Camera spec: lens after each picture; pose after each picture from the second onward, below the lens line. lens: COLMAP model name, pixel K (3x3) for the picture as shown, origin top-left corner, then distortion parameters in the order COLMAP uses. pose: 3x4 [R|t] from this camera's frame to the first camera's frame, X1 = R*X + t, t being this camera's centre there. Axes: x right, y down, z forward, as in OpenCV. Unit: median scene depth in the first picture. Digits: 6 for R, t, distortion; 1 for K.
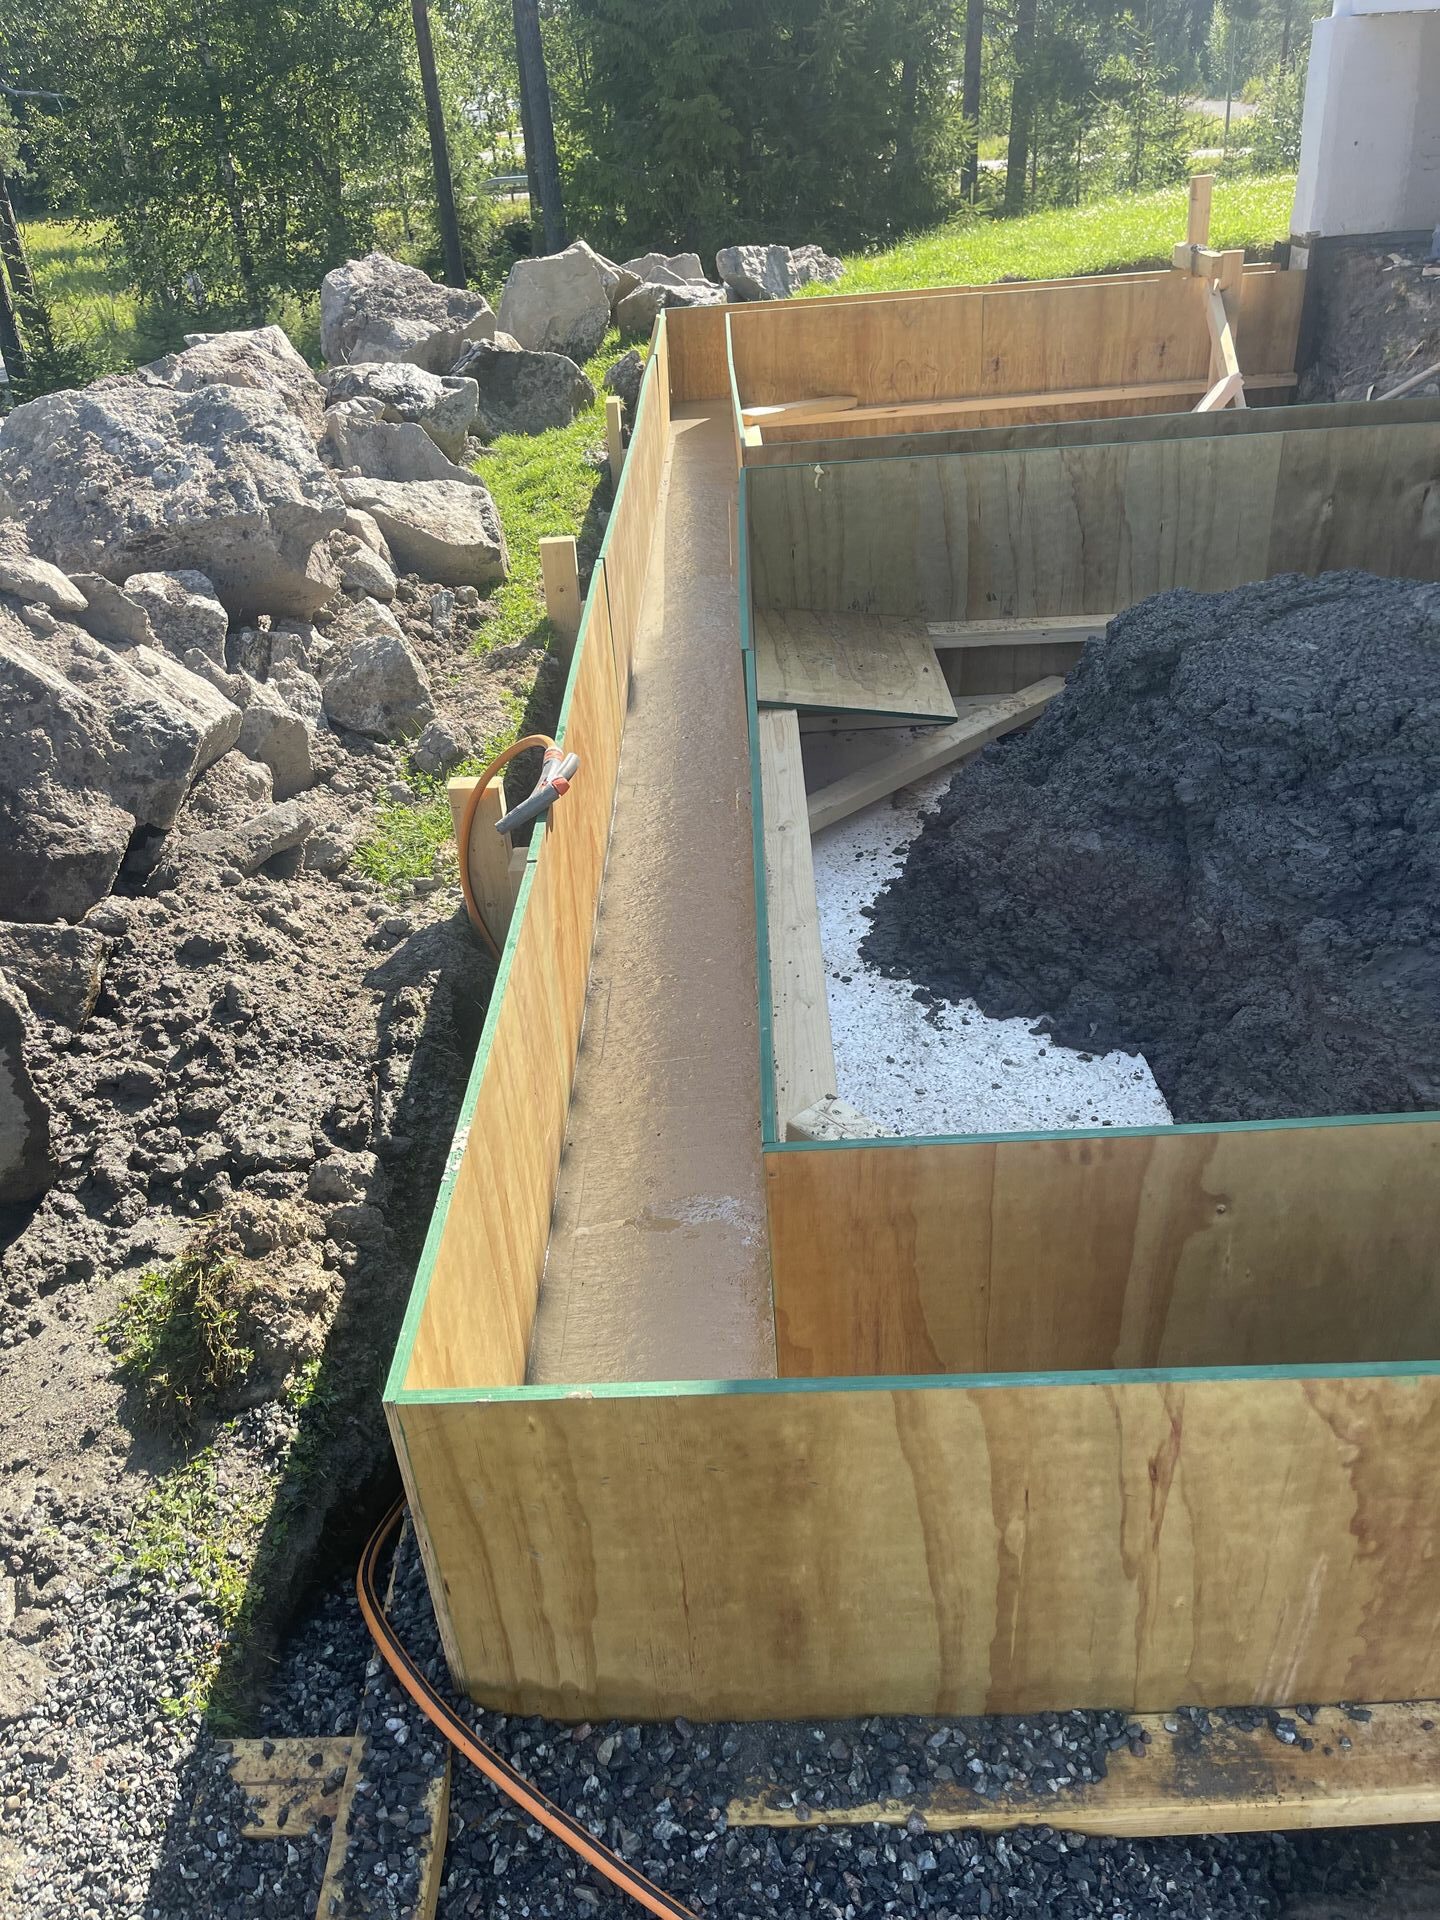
lens RADIAL K [[1446.6, 0, 720.0], [0, 1446.6, 960.0], [0, 0, 1]] dist [0.052093, -0.058911]
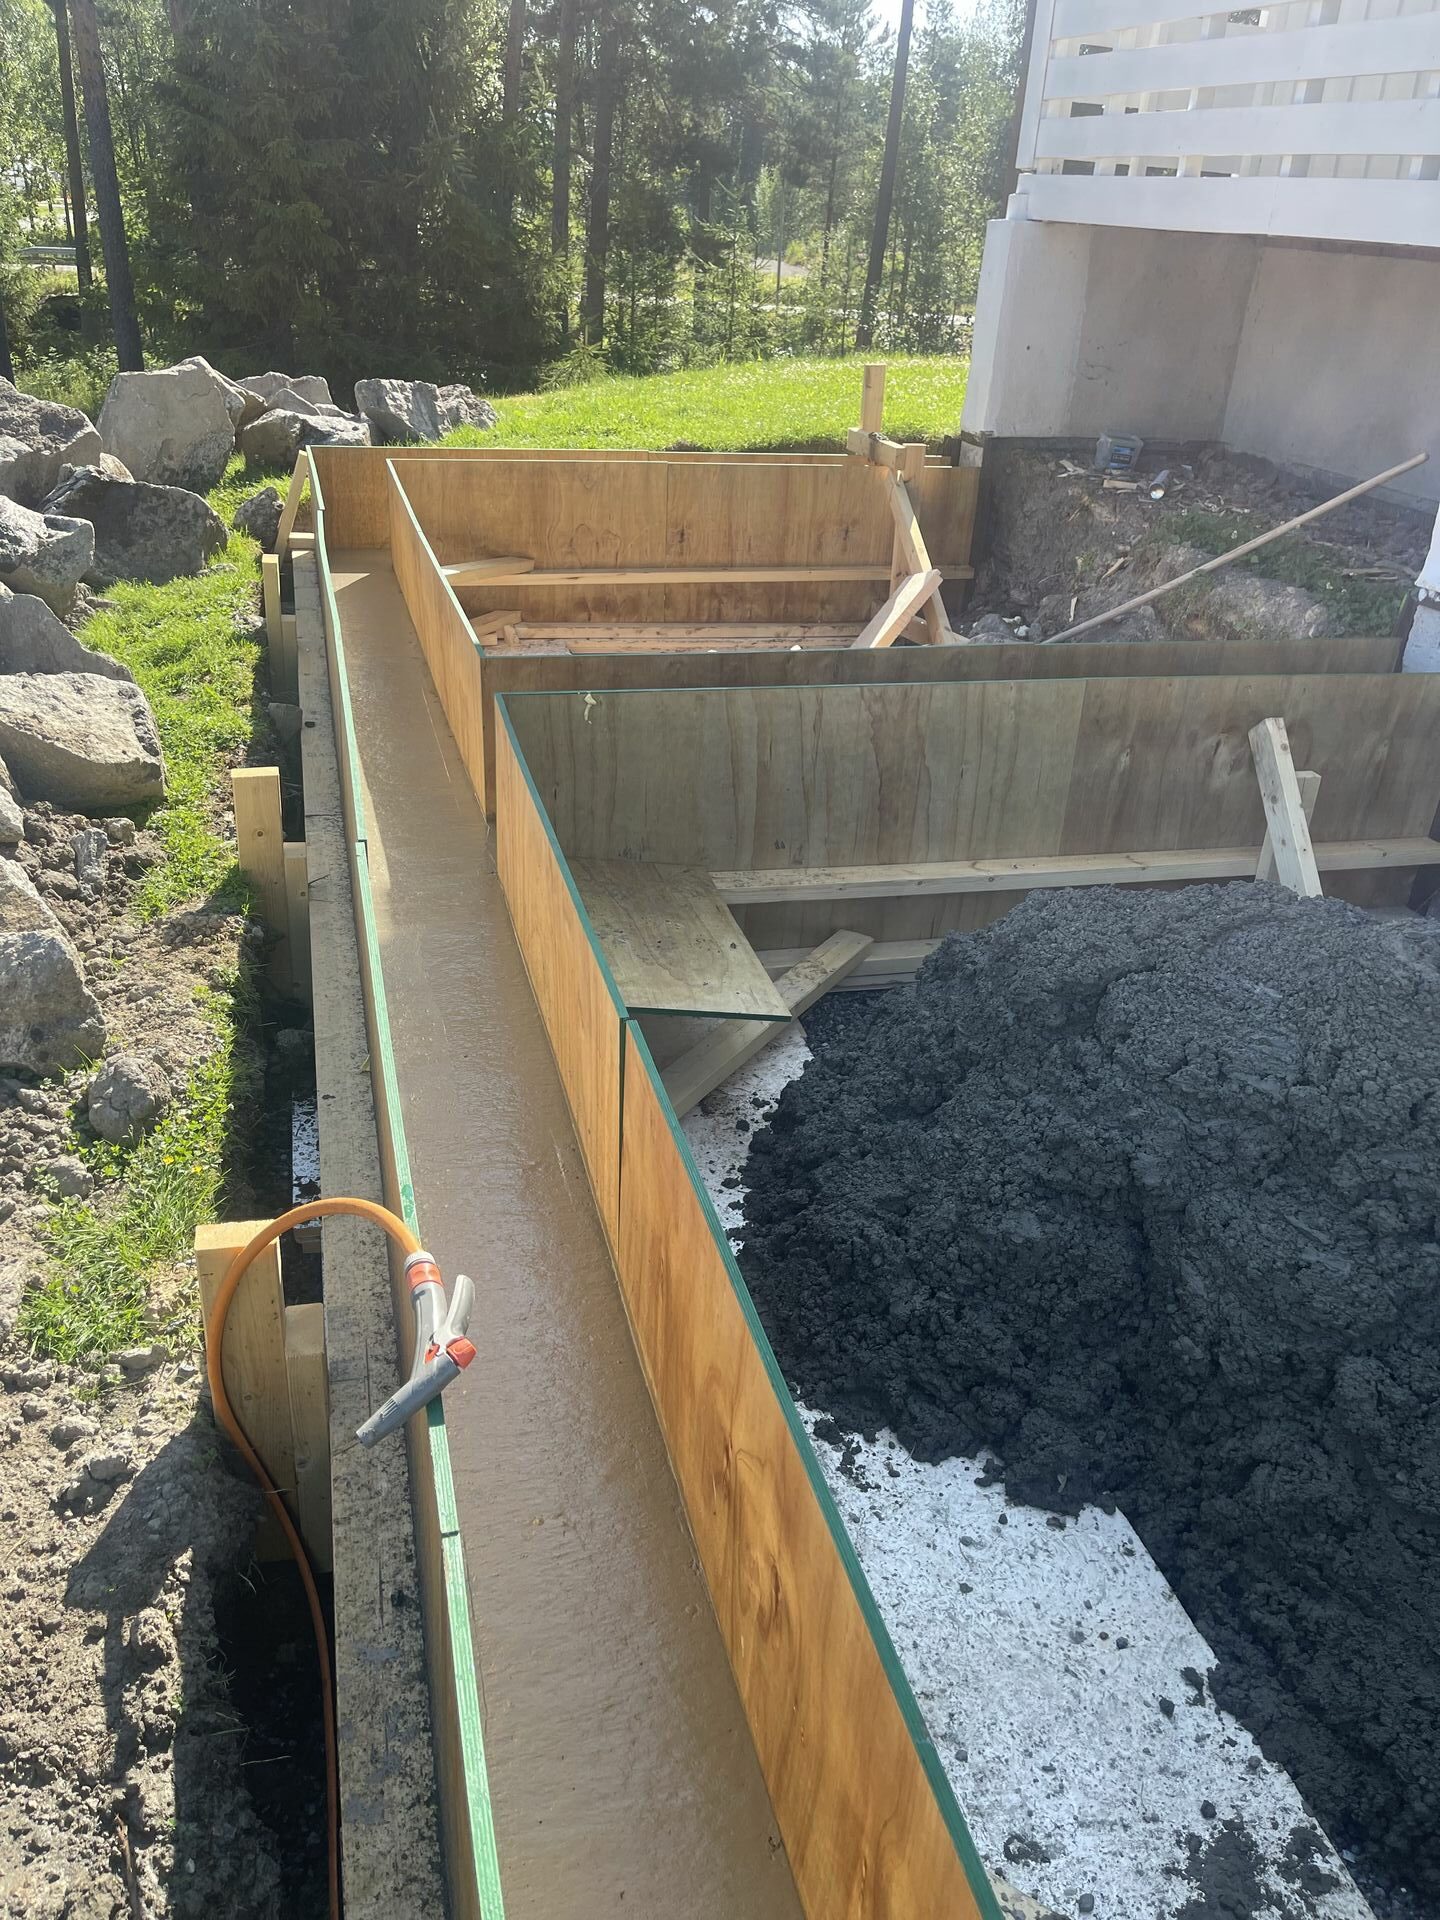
lens RADIAL K [[1443.9, 0, 720.0], [0, 1443.9, 960.0], [0, 0, 1]] dist [0.088756, -0.130916]
pose [[0.959446, -0.016895, 0.281385, -0.100065], [0.035411, 0.997519, -0.060851, -0.140367], [-0.279659, 0.068348, 0.957664, 0.202475]]
